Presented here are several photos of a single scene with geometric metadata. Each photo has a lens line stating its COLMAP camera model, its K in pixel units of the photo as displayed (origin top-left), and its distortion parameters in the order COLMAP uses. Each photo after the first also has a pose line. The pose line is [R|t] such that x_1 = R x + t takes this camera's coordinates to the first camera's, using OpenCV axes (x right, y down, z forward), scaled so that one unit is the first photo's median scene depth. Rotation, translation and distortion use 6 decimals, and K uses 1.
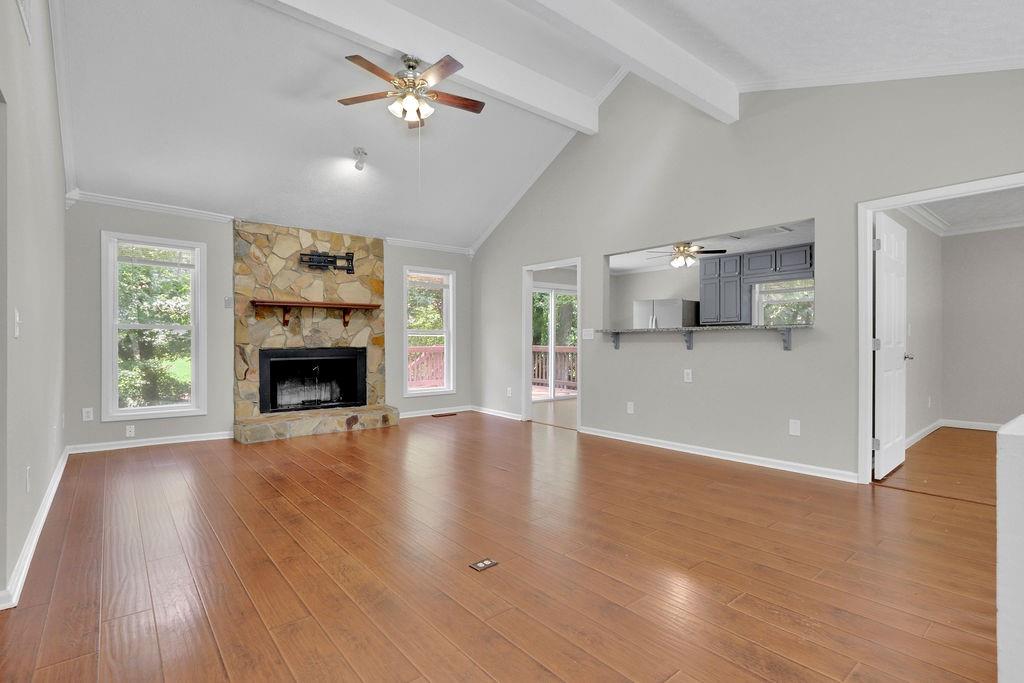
lens RADIAL K [[496.9, 0, 512.6], [0, 496.9, 338.4], [0, 0, 1]] dist [-0.015719, 0.000118]
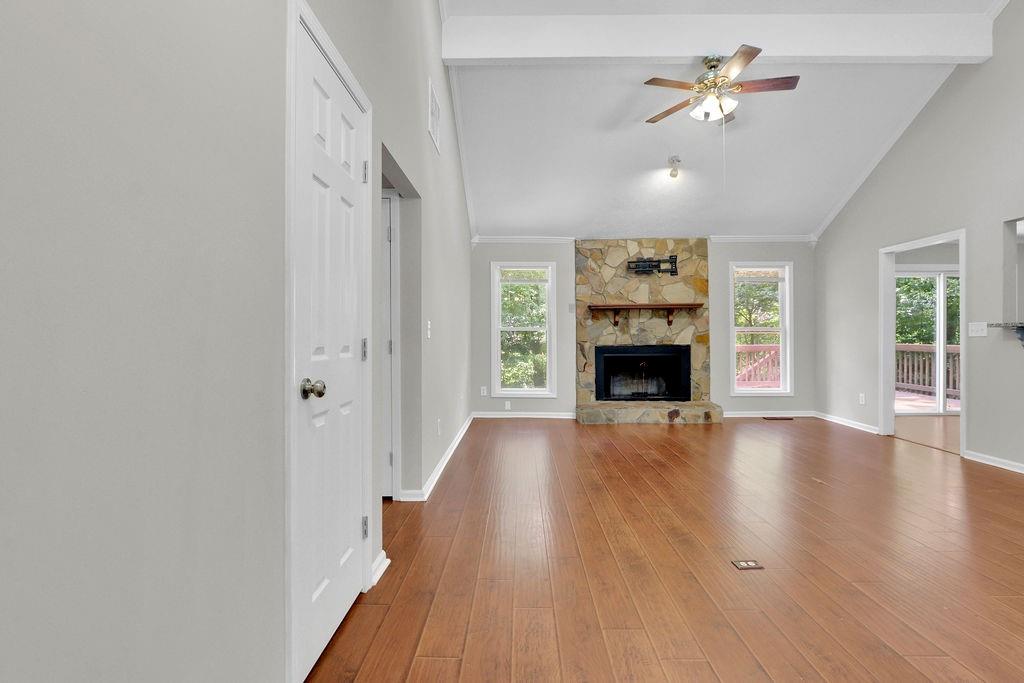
lens RADIAL K [[485.0, 0, 502.8], [0, 485.0, 339.8], [0, 0, 1]] dist [-0.020211, -0.000080]
pose [[0.749846, -0.001520, -0.661610, 0.085987], [0.005473, 0.999977, 0.003906, 0.000766], [0.661589, -0.006549, 0.749838, -0.015346]]
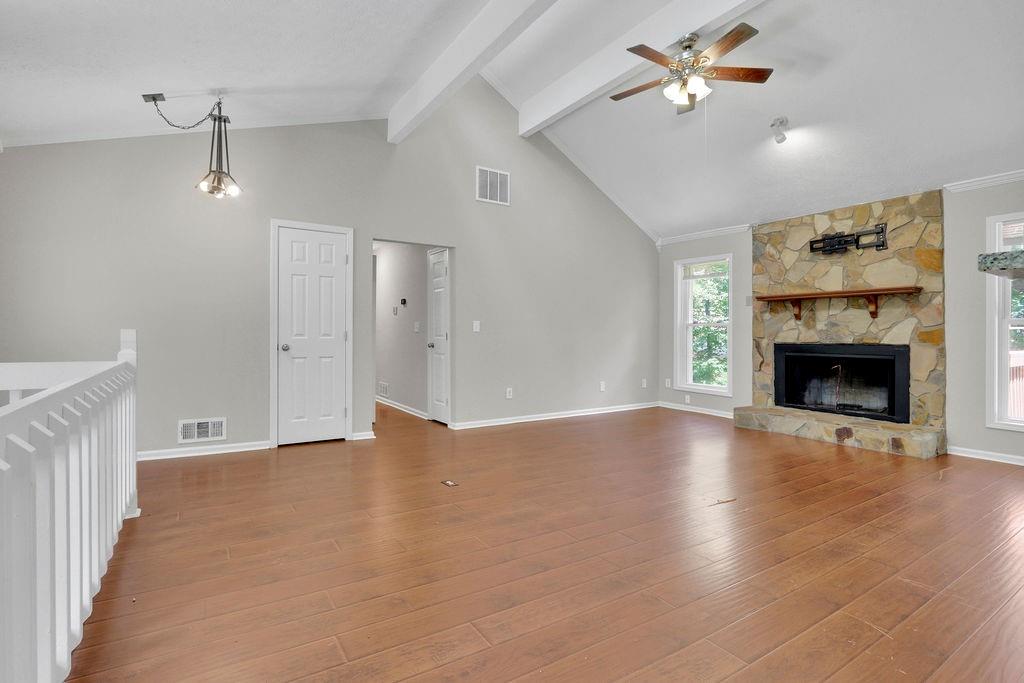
lens RADIAL K [[477.5, 0, 495.7], [0, 477.5, 336.2], [0, 0, 1]] dist [-0.000343, 0.000000]
pose [[-0.135692, 0.004264, -0.990742, 0.534398], [-0.006710, 0.999964, 0.005222, 0.005391], [0.990728, 0.007357, -0.135659, 0.532603]]
